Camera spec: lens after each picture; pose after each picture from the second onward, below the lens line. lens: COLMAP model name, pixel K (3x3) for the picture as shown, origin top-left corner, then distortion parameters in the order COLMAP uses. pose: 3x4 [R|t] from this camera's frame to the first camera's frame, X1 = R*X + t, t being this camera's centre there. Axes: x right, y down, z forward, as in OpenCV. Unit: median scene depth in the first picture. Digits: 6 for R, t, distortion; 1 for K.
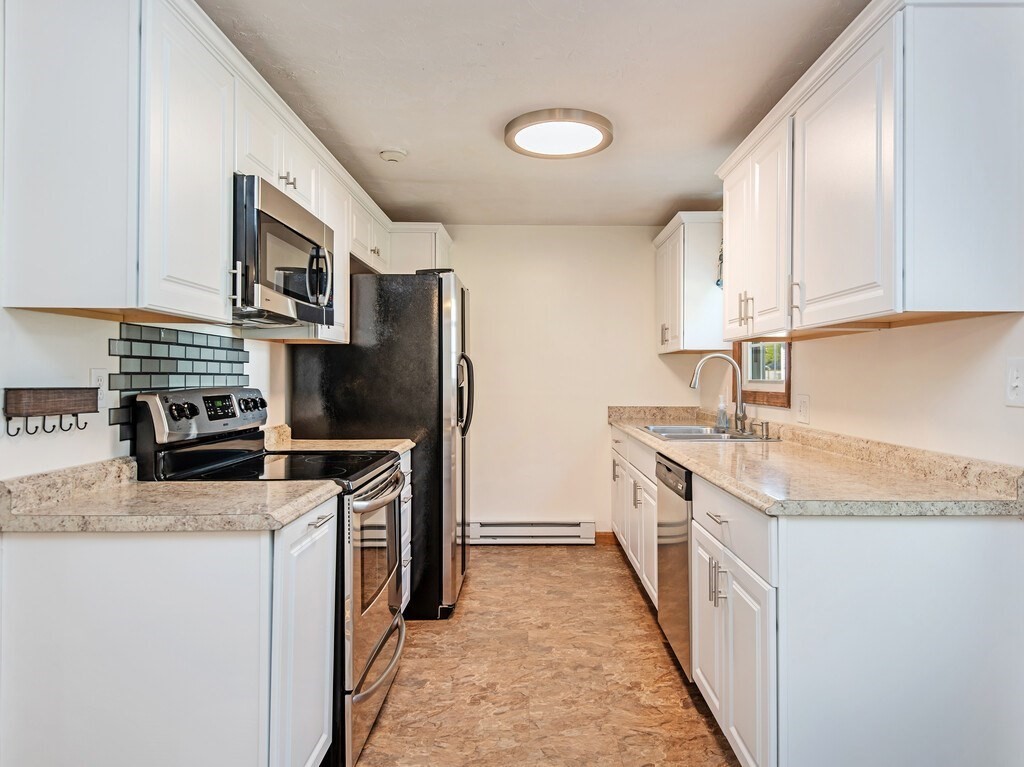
lens RADIAL K [[642.7, 0, 531.9], [0, 642.7, 372.7], [0, 0, 1]] dist [0.021438, -0.003599]
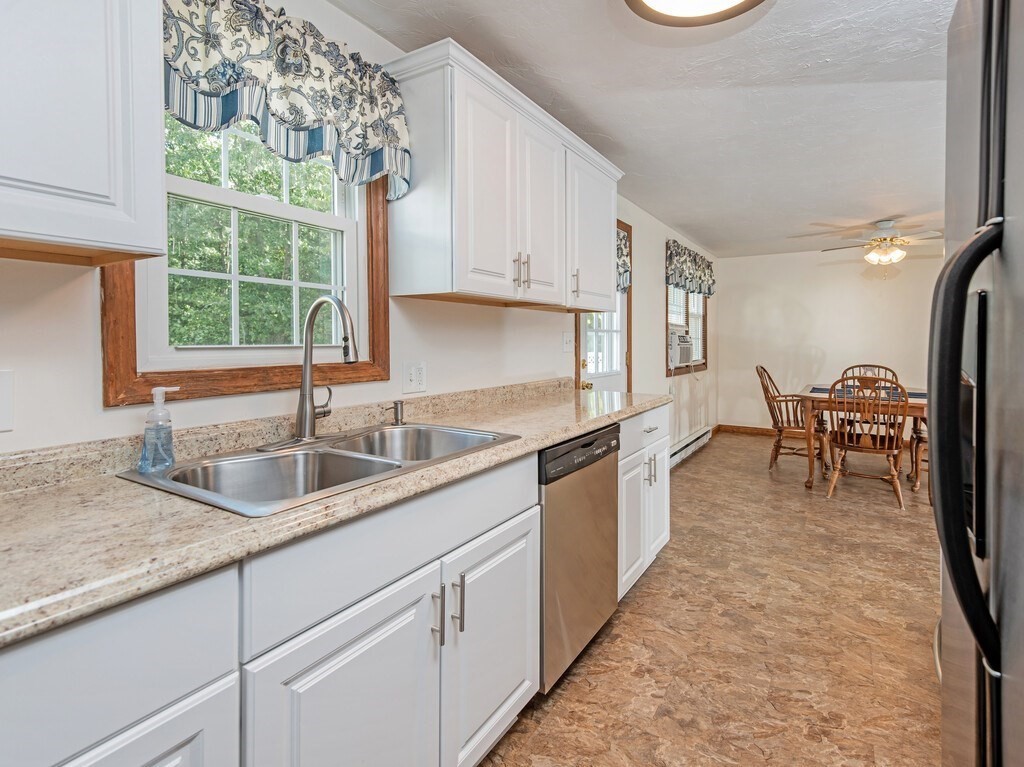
lens RADIAL K [[513.0, 0, 545.2], [0, 513.0, 347.4], [0, 0, 1]] dist [0.015870, -0.015805]
pose [[-0.863339, -0.006484, 0.504582, -0.086681], [-0.002460, 0.999960, 0.008641, 0.010458], [-0.504618, 0.006219, -0.863320, 1.605720]]
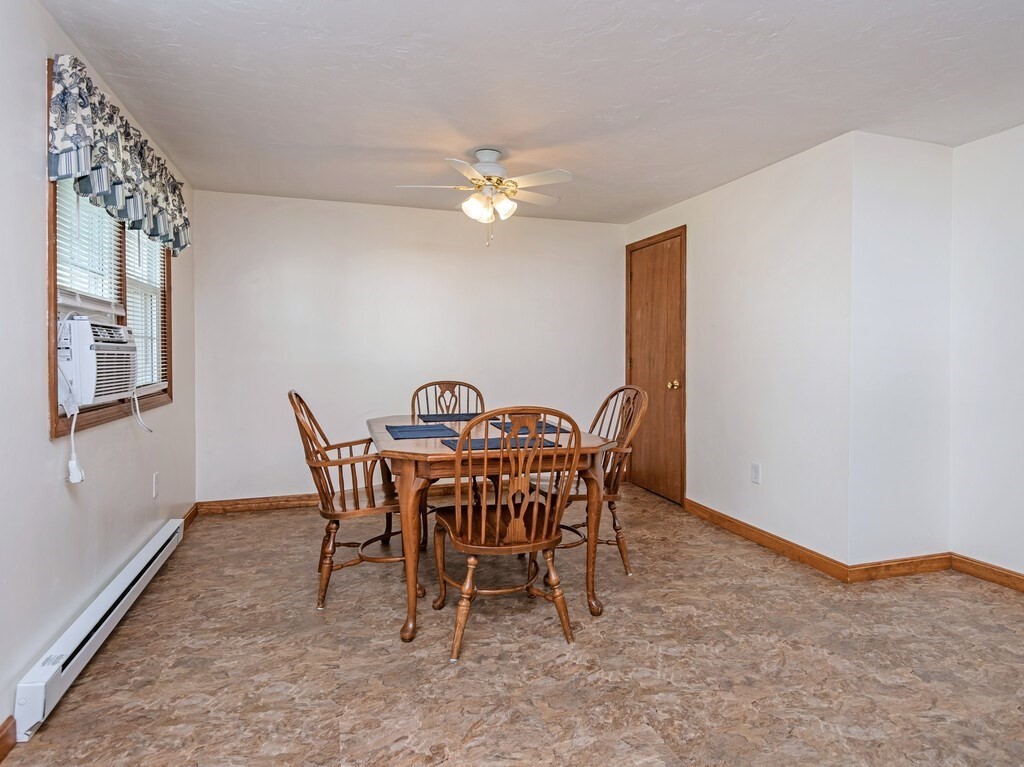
lens RADIAL K [[582.7, 0, 523.2], [0, 582.7, 354.8], [0, 0, 1]] dist [0.011028, -0.008937]
pose [[-0.946443, -0.000317, -0.322872, 0.127243], [-0.000004, 1.000000, -0.000970, 0.026128], [0.322872, -0.000917, -0.946442, 0.735536]]
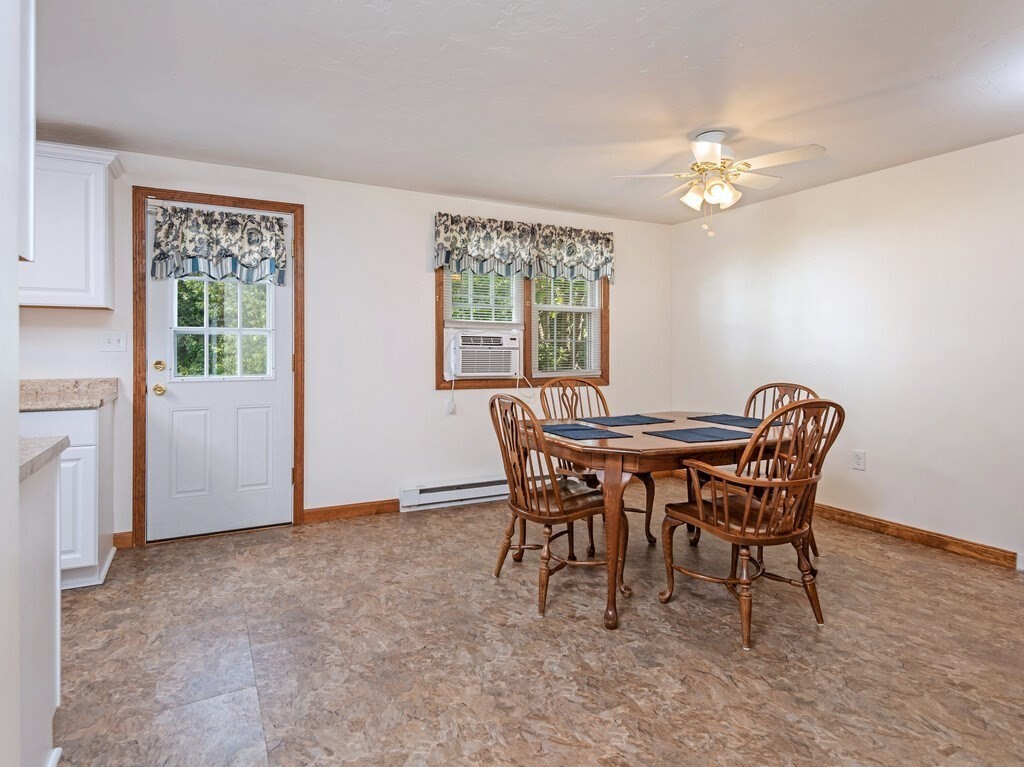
lens RADIAL K [[582.7, 0, 507.5], [0, 582.7, 359.4], [0, 0, 1]] dist [0.011028, -0.008937]
pose [[-0.465731, -0.016654, 0.884770, -1.030863], [-0.008101, 0.999861, 0.014556, 0.023240], [-0.884889, -0.000389, -0.465801, 0.427244]]
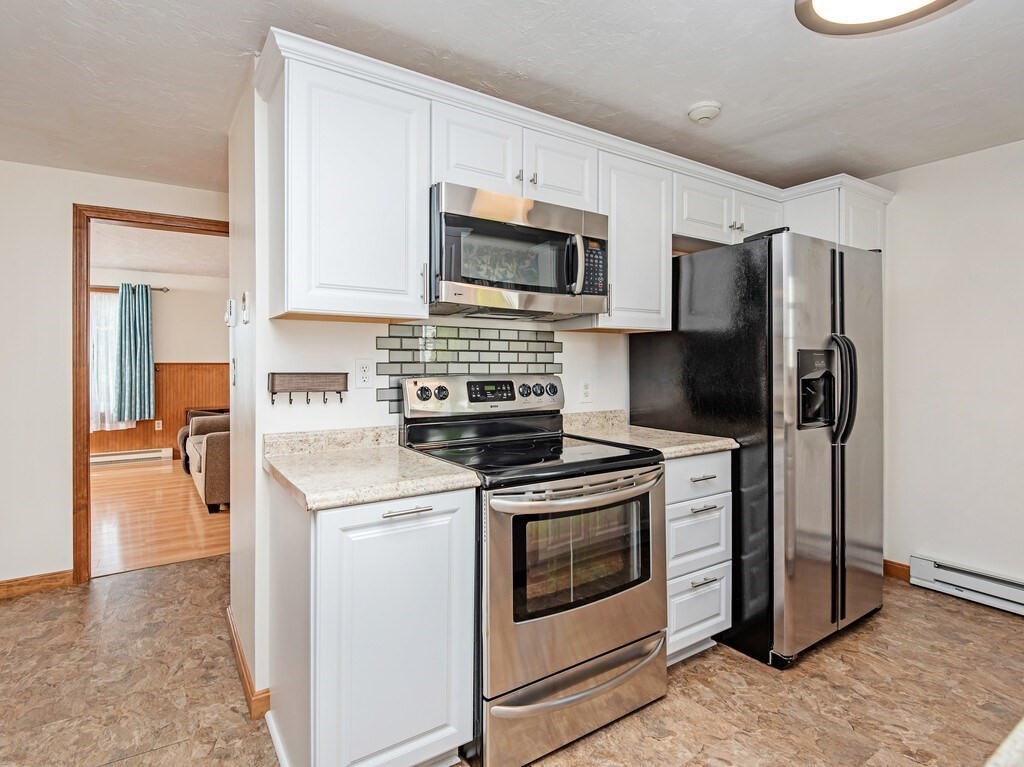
lens RADIAL K [[513.0, 0, 509.4], [0, 513.0, 365.5], [0, 0, 1]] dist [0.015870, -0.015805]
pose [[0.534792, 0.002606, -0.844980, 0.269676], [0.004578, 0.999972, 0.005981, 0.001407], [0.844971, -0.007067, 0.534765, 0.458124]]
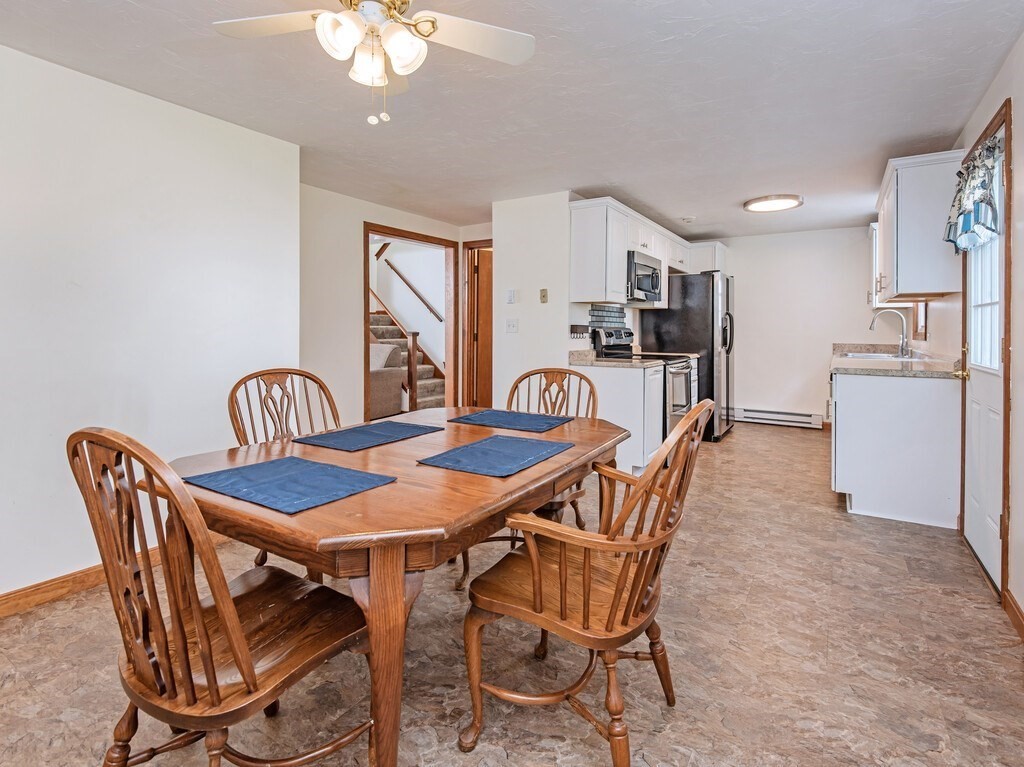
lens RADIAL K [[513.0, 0, 501.4], [0, 513.0, 327.4], [0, 0, 1]] dist [0.015870, -0.015805]
pose [[0.833549, 0.002416, -0.552440, 0.237902], [-0.000302, 0.999992, 0.003918, 0.014097], [0.552445, -0.003099, 0.833543, -0.870260]]
